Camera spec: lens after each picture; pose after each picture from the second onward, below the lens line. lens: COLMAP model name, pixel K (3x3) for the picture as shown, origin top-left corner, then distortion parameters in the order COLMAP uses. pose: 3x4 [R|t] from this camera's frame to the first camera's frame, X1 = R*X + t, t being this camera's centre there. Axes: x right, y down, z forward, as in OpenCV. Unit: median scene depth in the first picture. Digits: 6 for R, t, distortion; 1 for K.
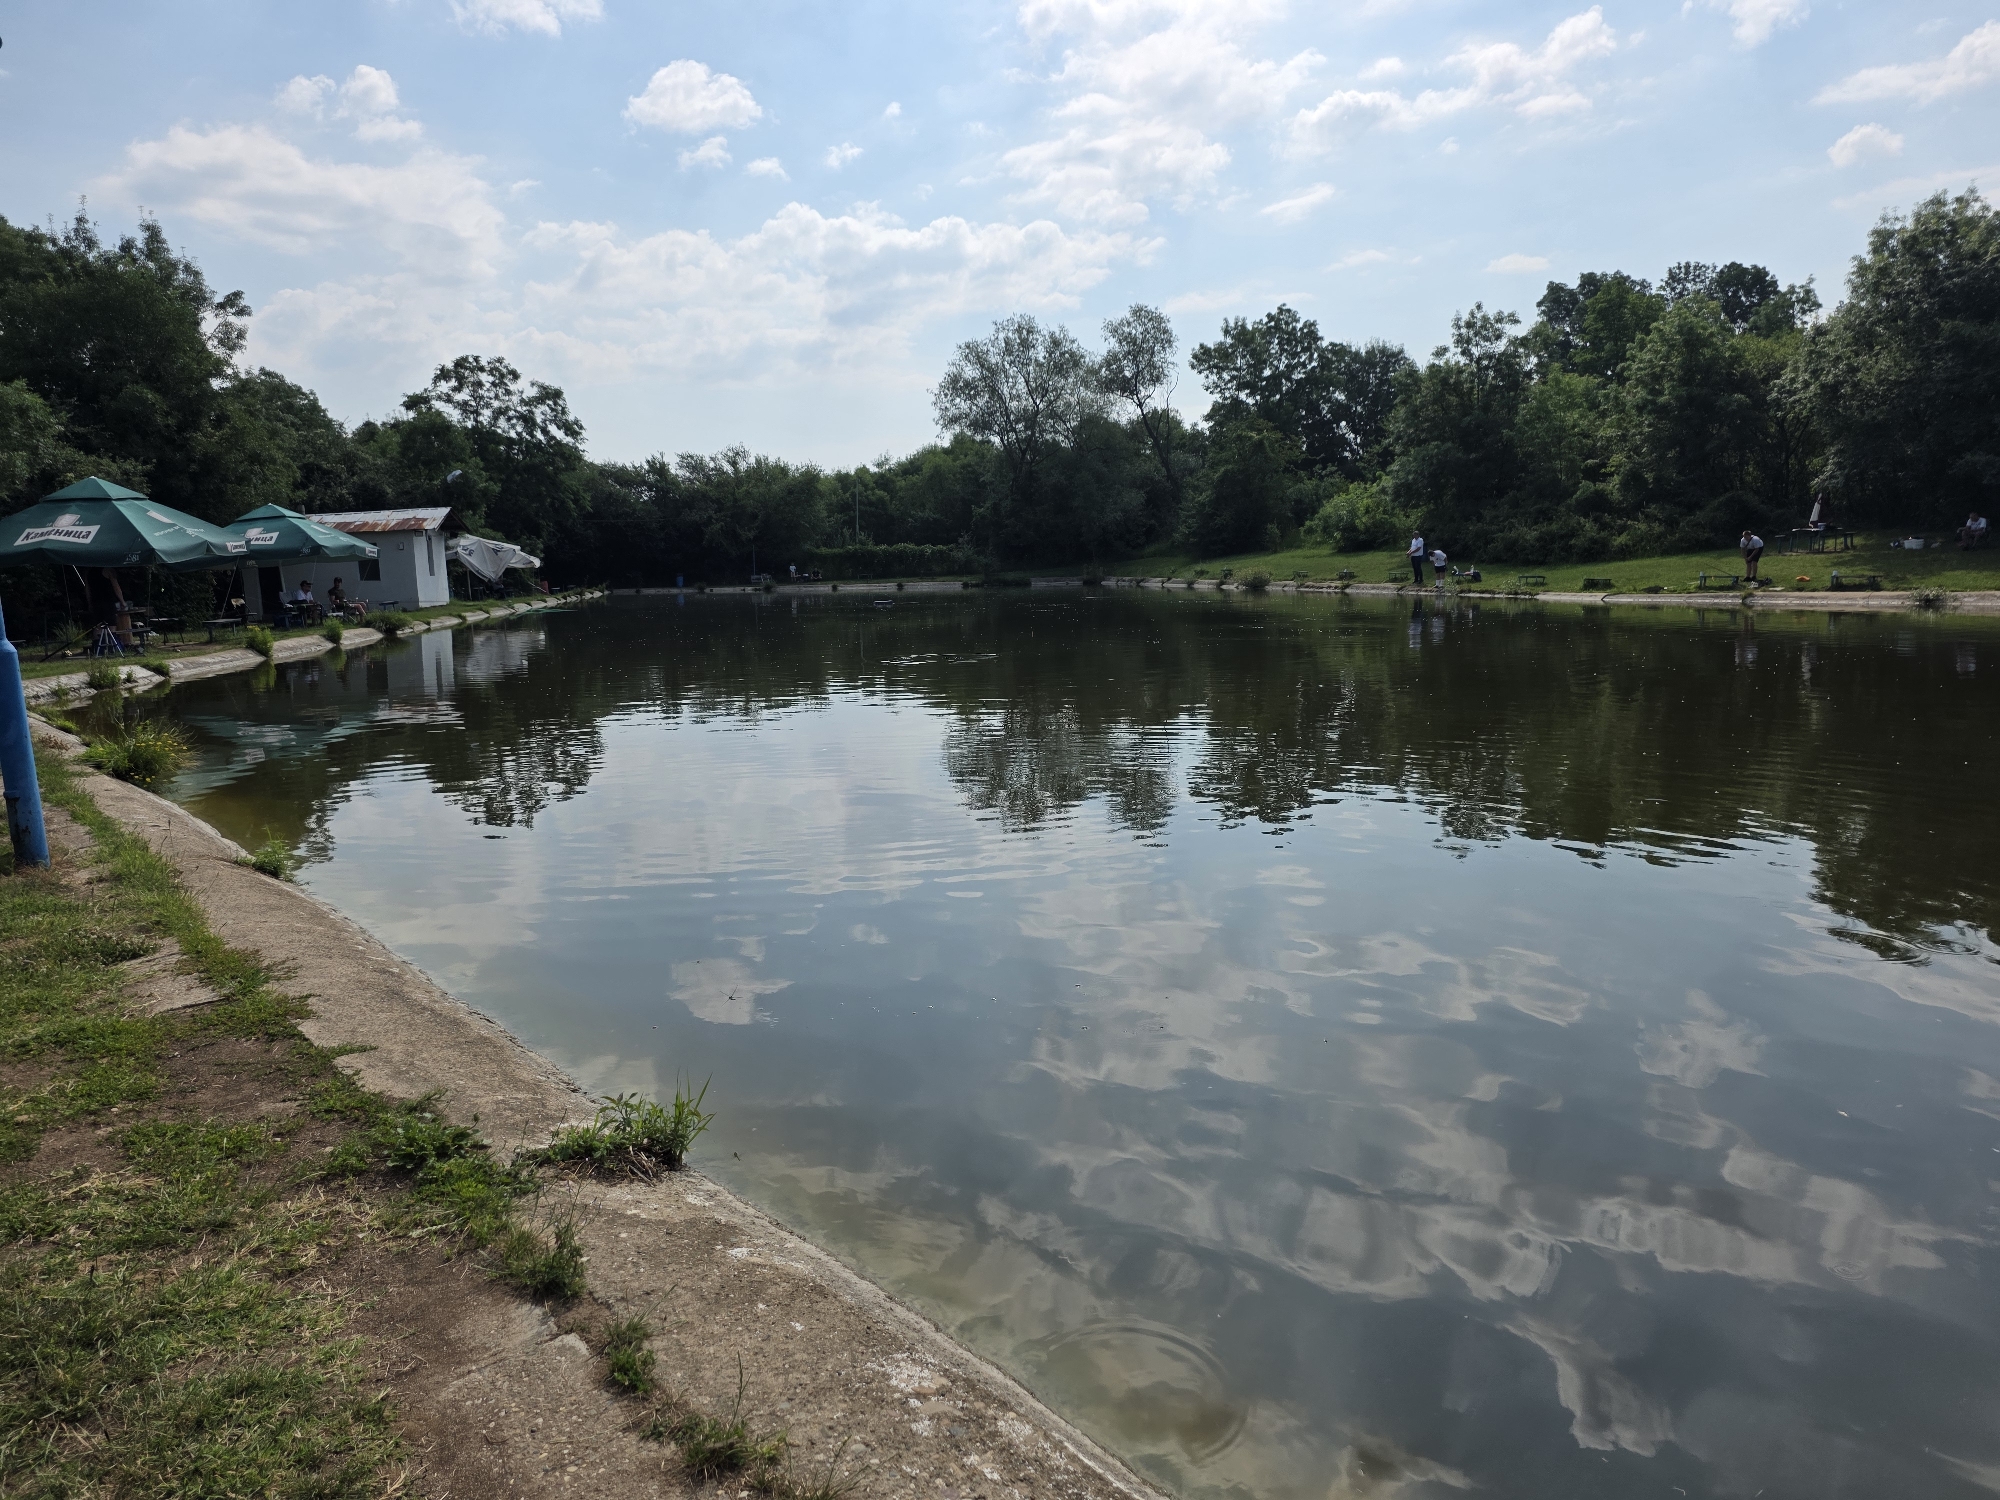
lens RADIAL K [[1312.9, 0, 986.9], [0, 1312.9, 741.1], [0, 0, 1]] dist [0.055452, -0.054234]
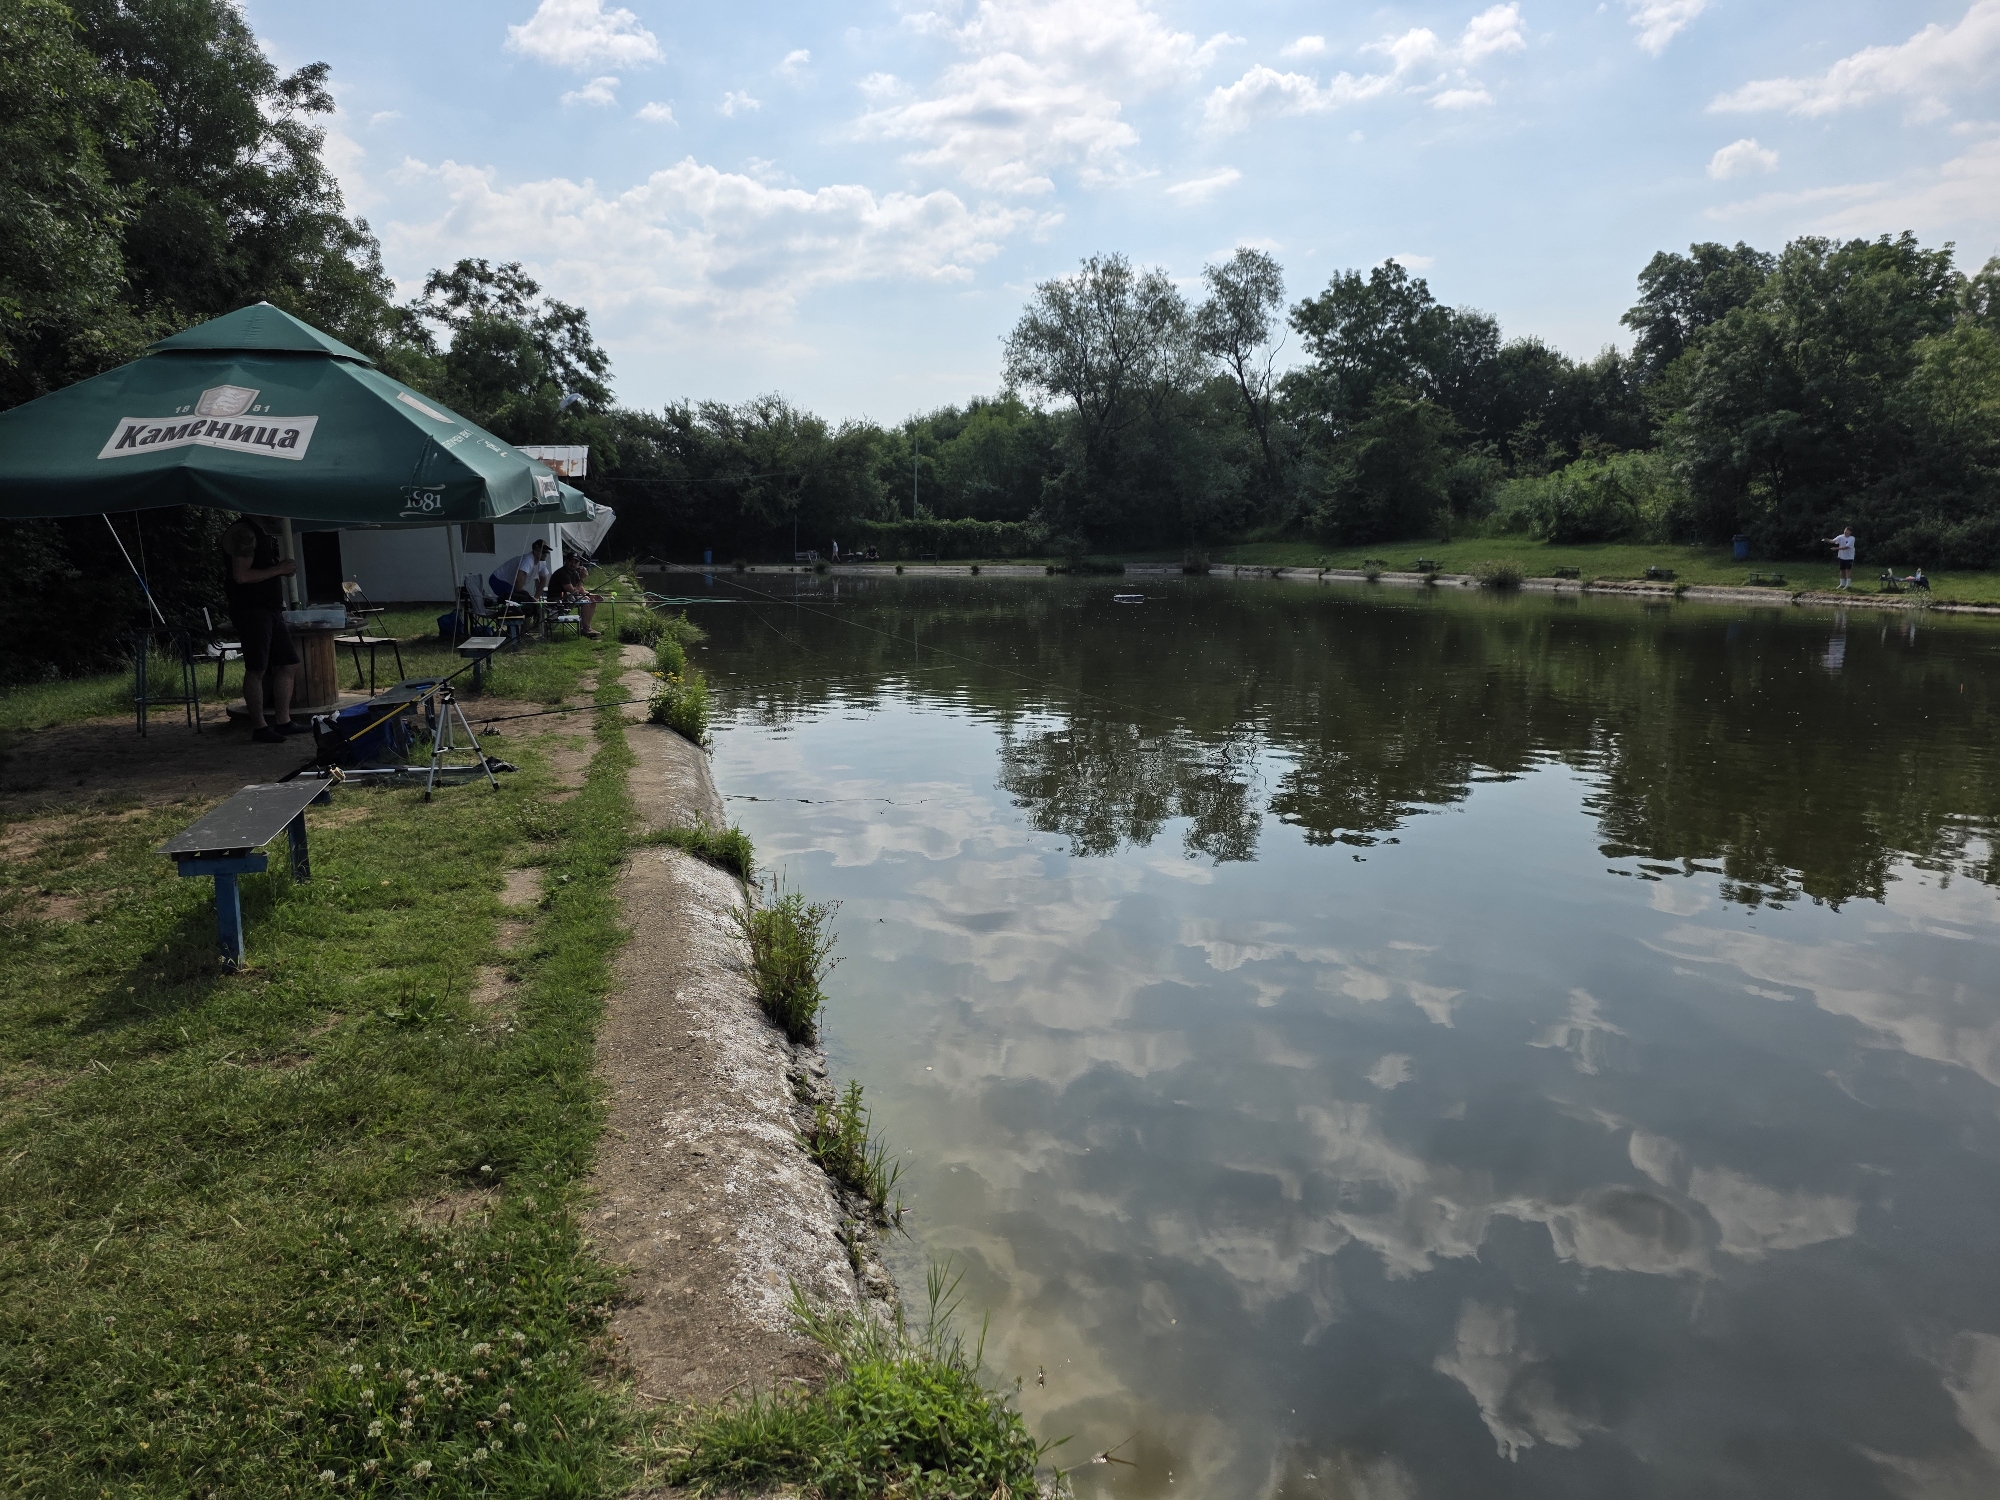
lens RADIAL K [[1312.9, 0, 984.1], [0, 1312.9, 747.0], [0, 0, 1]] dist [0.055452, -0.054234]
pose [[0.994693, 0.012864, 0.102082, -0.133681], [-0.014811, 0.999722, 0.018335, -0.019030], [-0.101817, -0.019749, 0.994607, 0.152211]]
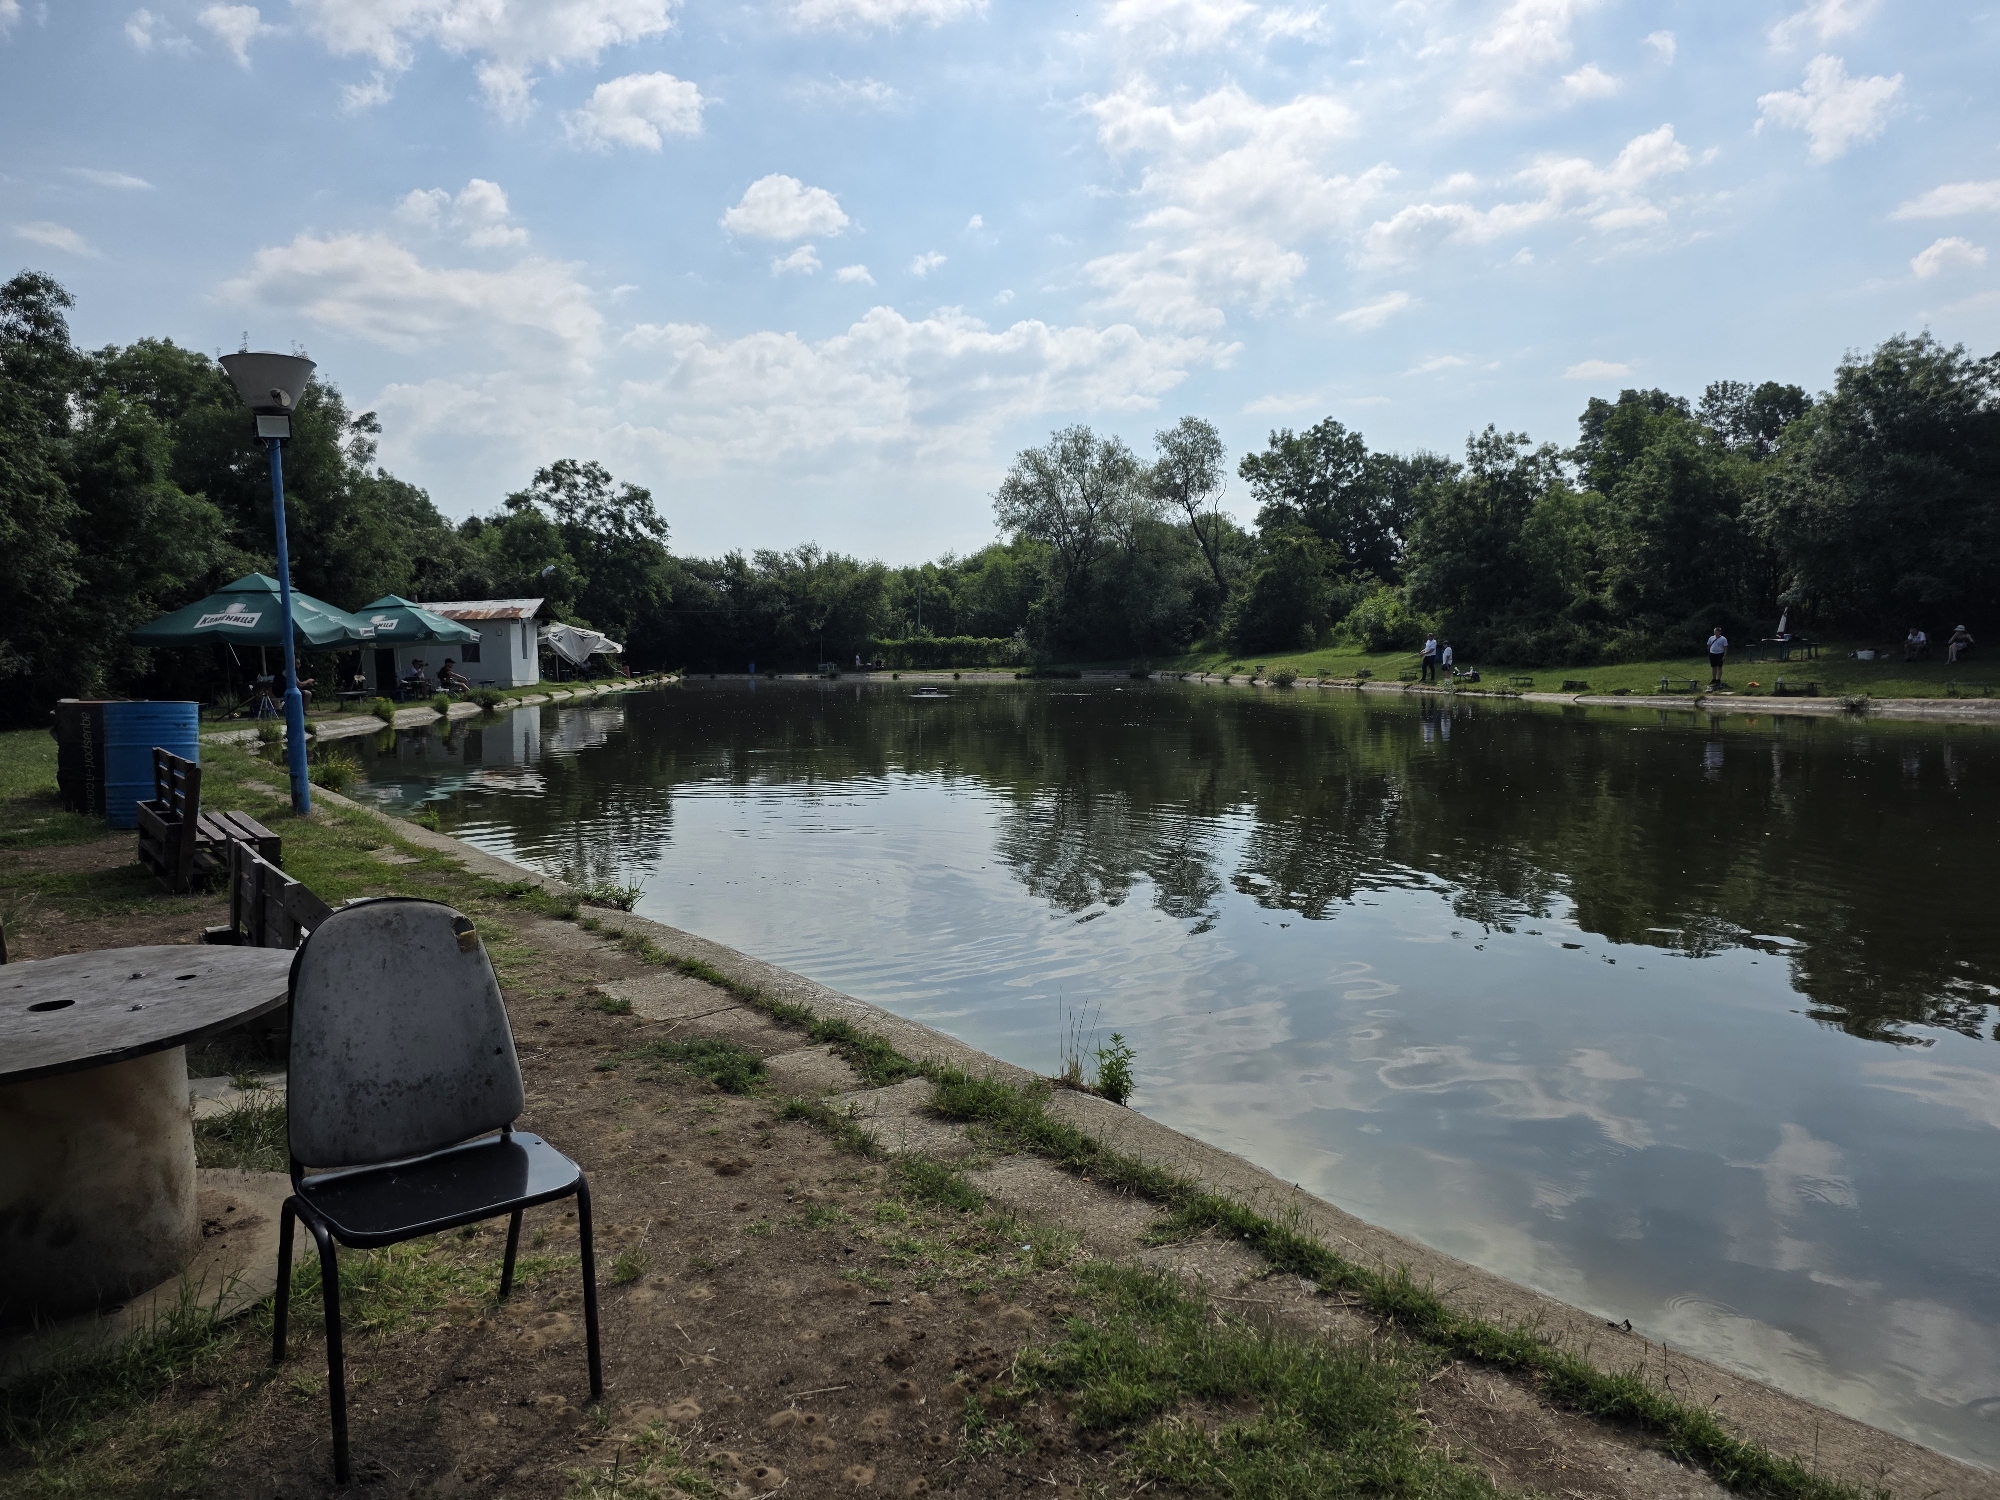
lens RADIAL K [[1312.9, 0, 1006.1], [0, 1312.9, 765.9], [0, 0, 1]] dist [0.055452, -0.054234]
pose [[0.998911, 0.021509, -0.041410, 0.017462], [-0.023589, 0.998450, -0.050403, 0.006050], [0.040262, 0.051325, 0.997870, -0.046882]]
